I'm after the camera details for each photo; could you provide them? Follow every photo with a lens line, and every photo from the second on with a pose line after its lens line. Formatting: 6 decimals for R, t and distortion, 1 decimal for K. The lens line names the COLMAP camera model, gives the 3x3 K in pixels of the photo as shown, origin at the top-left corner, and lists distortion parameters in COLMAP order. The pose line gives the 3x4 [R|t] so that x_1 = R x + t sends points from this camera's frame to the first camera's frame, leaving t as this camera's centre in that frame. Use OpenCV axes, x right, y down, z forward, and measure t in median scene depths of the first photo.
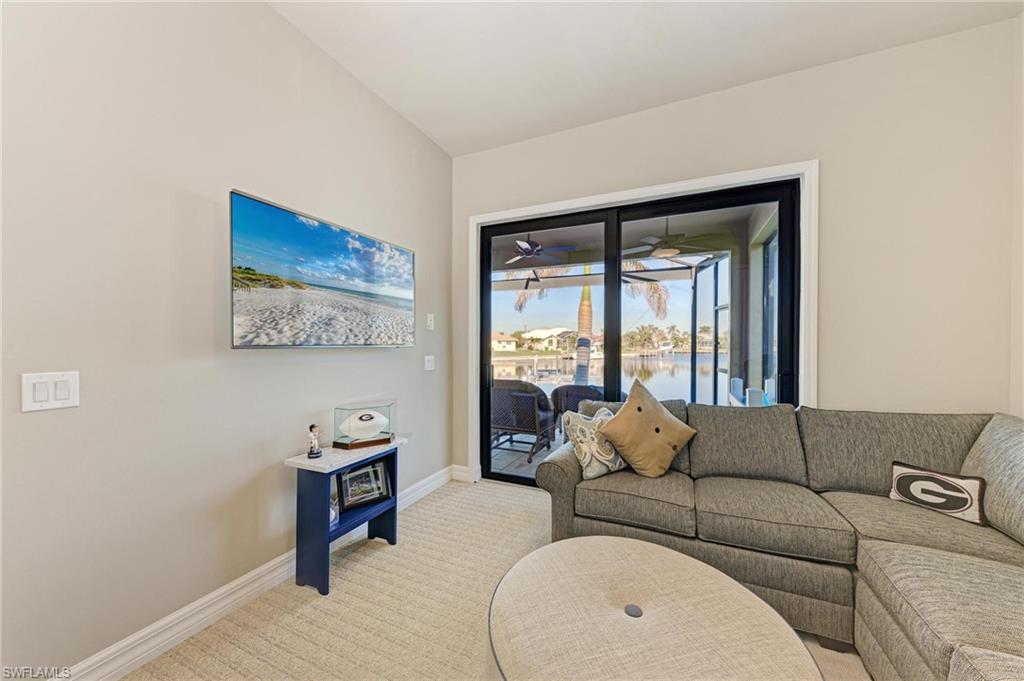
lens RADIAL K [[355.6, 0, 515.4], [0, 355.6, 343.4], [0, 0, 1]] dist [-0.001244, -0.001989]
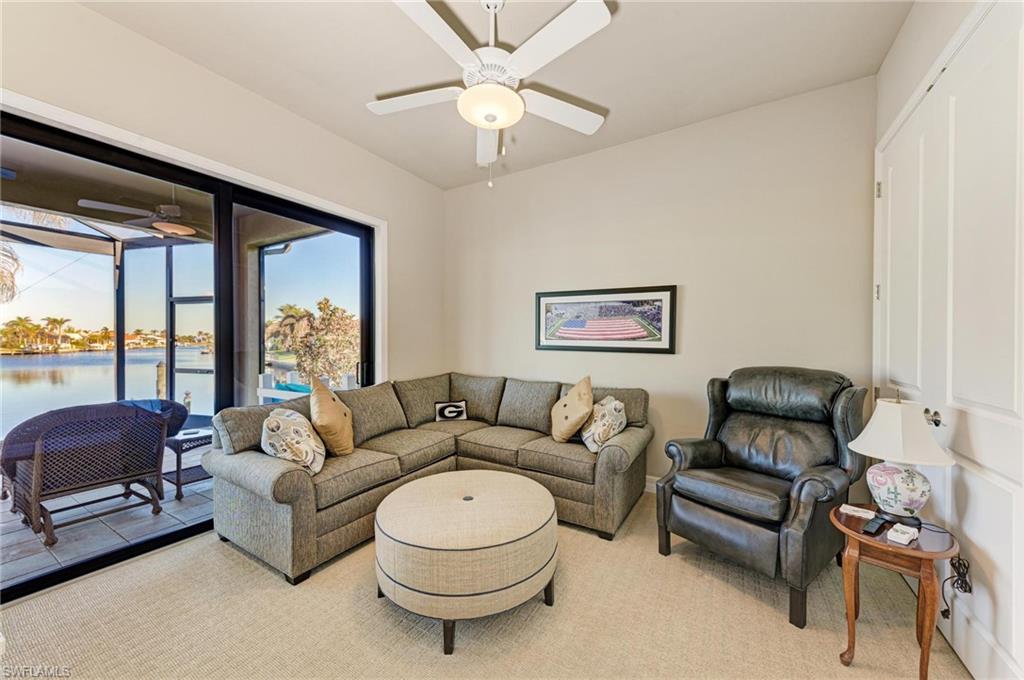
lens RADIAL K [[355.6, 0, 514.2], [0, 355.6, 340.2], [0, 0, 1]] dist [-0.001244, -0.001989]
pose [[0.124729, 0.001388, 0.992190, -0.740466], [-0.000137, 0.999999, -0.001382, -0.001744], [-0.992191, 0.000036, 0.124729, 0.309987]]
